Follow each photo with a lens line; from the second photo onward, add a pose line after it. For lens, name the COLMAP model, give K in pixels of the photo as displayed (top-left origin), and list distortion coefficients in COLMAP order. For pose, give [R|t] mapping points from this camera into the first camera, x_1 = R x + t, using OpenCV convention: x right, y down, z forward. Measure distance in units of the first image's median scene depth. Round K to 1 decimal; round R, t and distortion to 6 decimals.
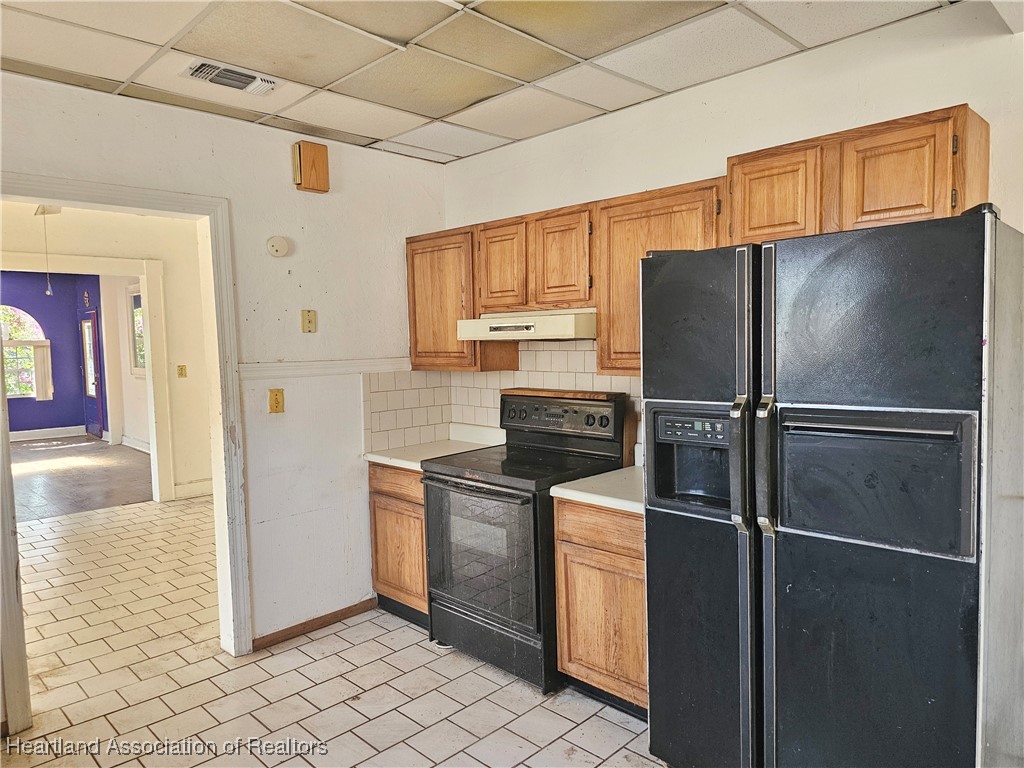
lens RADIAL K [[687.9, 0, 512.5], [0, 687.9, 391.4], [0, 0, 1]] dist [0.079517, -0.096072]
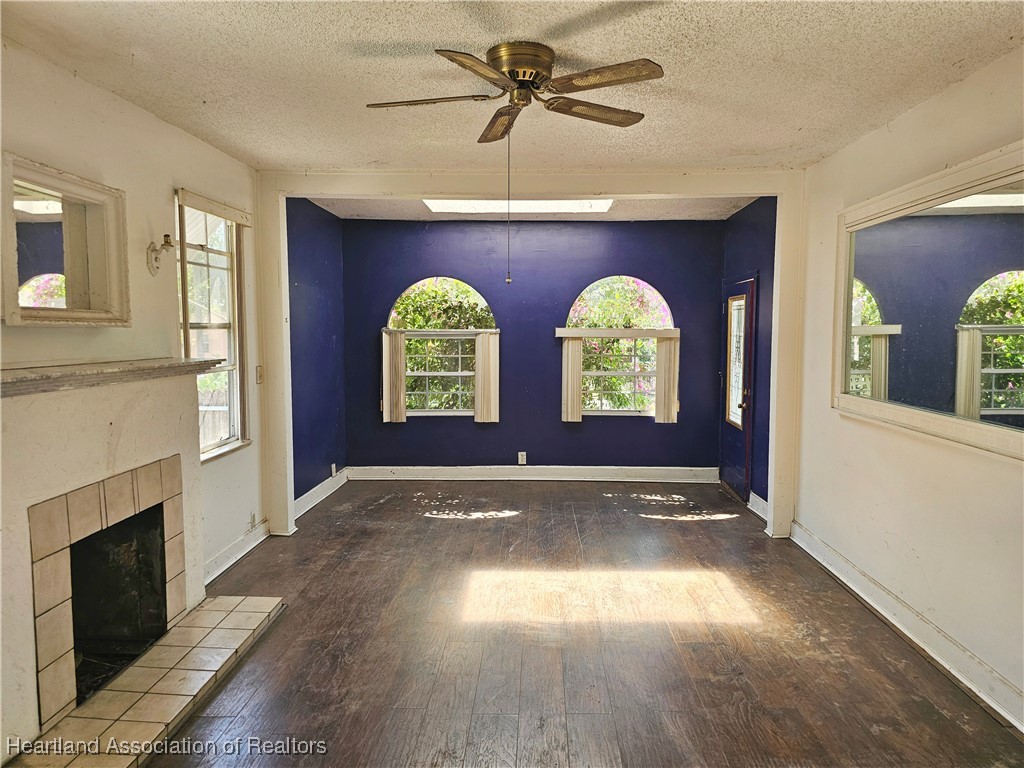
lens RADIAL K [[687.9, 0, 512.5], [0, 687.9, 391.4], [0, 0, 1]] dist [0.079517, -0.096072]
pose [[0.680339, 0.080960, -0.728412, -0.982142], [-0.070508, 0.996500, 0.044903, -0.111363], [0.729498, 0.020810, 0.683667, 1.488692]]
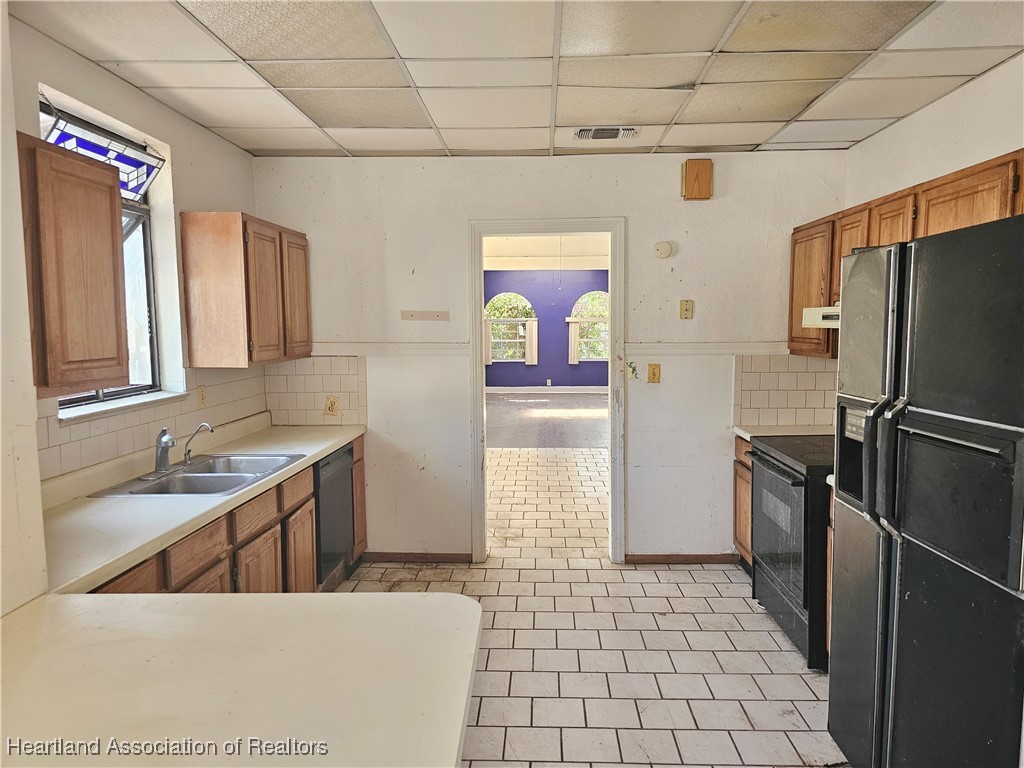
lens RADIAL K [[687.9, 0, 512.5], [0, 687.9, 391.4], [0, 0, 1]] dist [0.079517, -0.096072]
pose [[0.680507, 0.088886, -0.727330, 0.396853], [-0.062528, 0.996039, 0.063222, -0.017061], [0.730068, 0.002456, 0.683370, -0.042708]]
